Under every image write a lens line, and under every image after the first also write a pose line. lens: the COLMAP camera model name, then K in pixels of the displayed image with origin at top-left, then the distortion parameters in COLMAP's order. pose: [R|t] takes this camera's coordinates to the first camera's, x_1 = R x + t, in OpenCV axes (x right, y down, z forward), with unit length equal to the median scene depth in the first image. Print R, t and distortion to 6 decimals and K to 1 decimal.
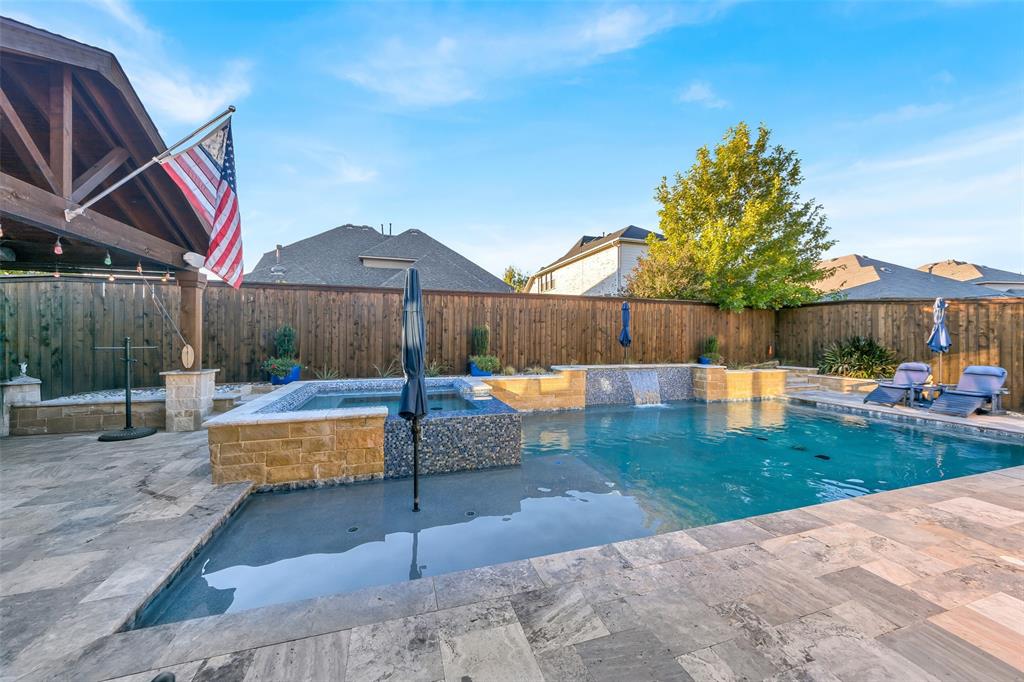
lens RADIAL K [[373.1, 0, 510.6], [0, 373.1, 337.4], [0, 0, 1]] dist [0.000536, -0.000421]
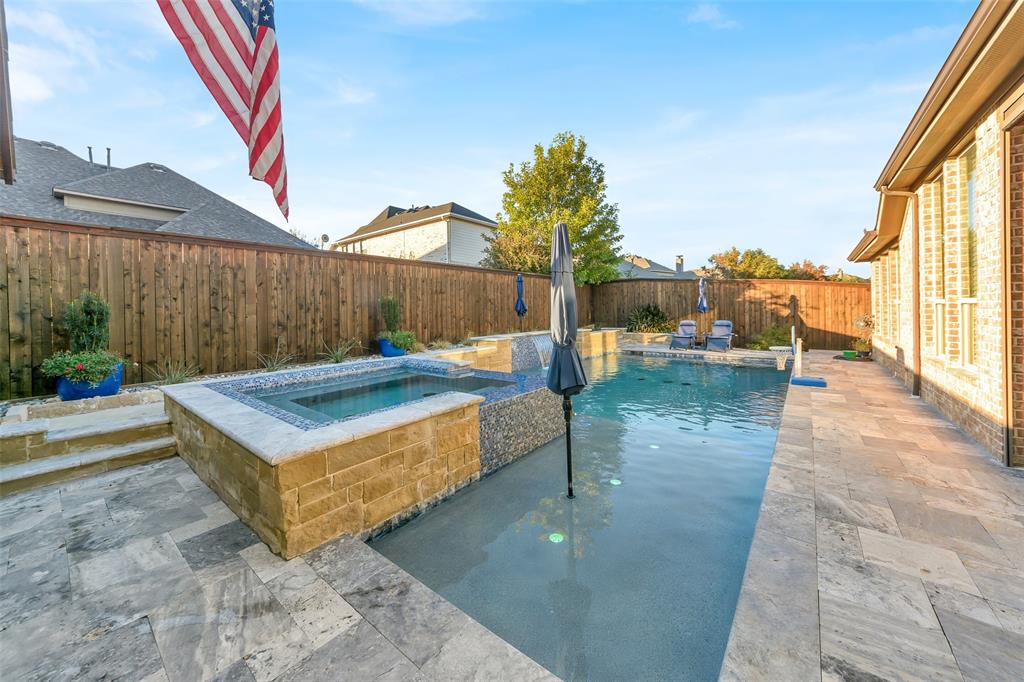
lens RADIAL K [[373.1, 0, 514.0], [0, 373.1, 310.7], [0, 0, 1]] dist [0.000536, -0.000421]
pose [[0.826756, -0.023056, 0.562088, -0.335777], [0.025571, 0.999667, 0.003394, 0.006089], [-0.561979, 0.011567, 0.827070, 0.131719]]
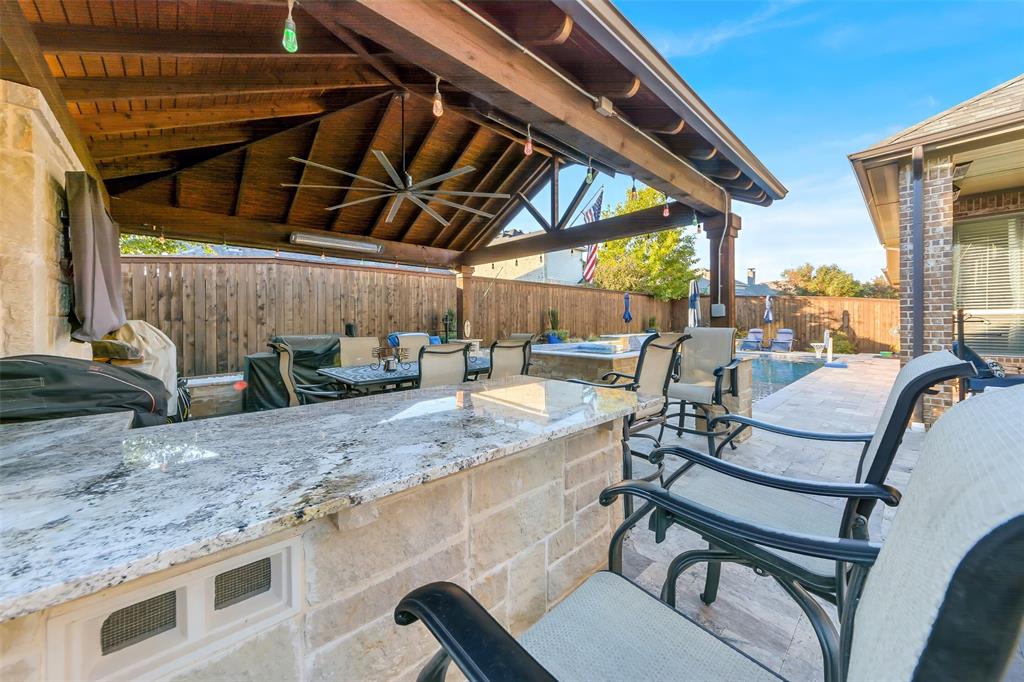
lens RADIAL K [[373.1, 0, 509.2], [0, 373.1, 317.5], [0, 0, 1]] dist [0.000536, -0.000421]
pose [[0.904945, -0.005094, 0.425497, -0.841266], [0.010176, 0.999901, -0.009671, 0.015278], [-0.425406, 0.013082, 0.904908, -0.191294]]
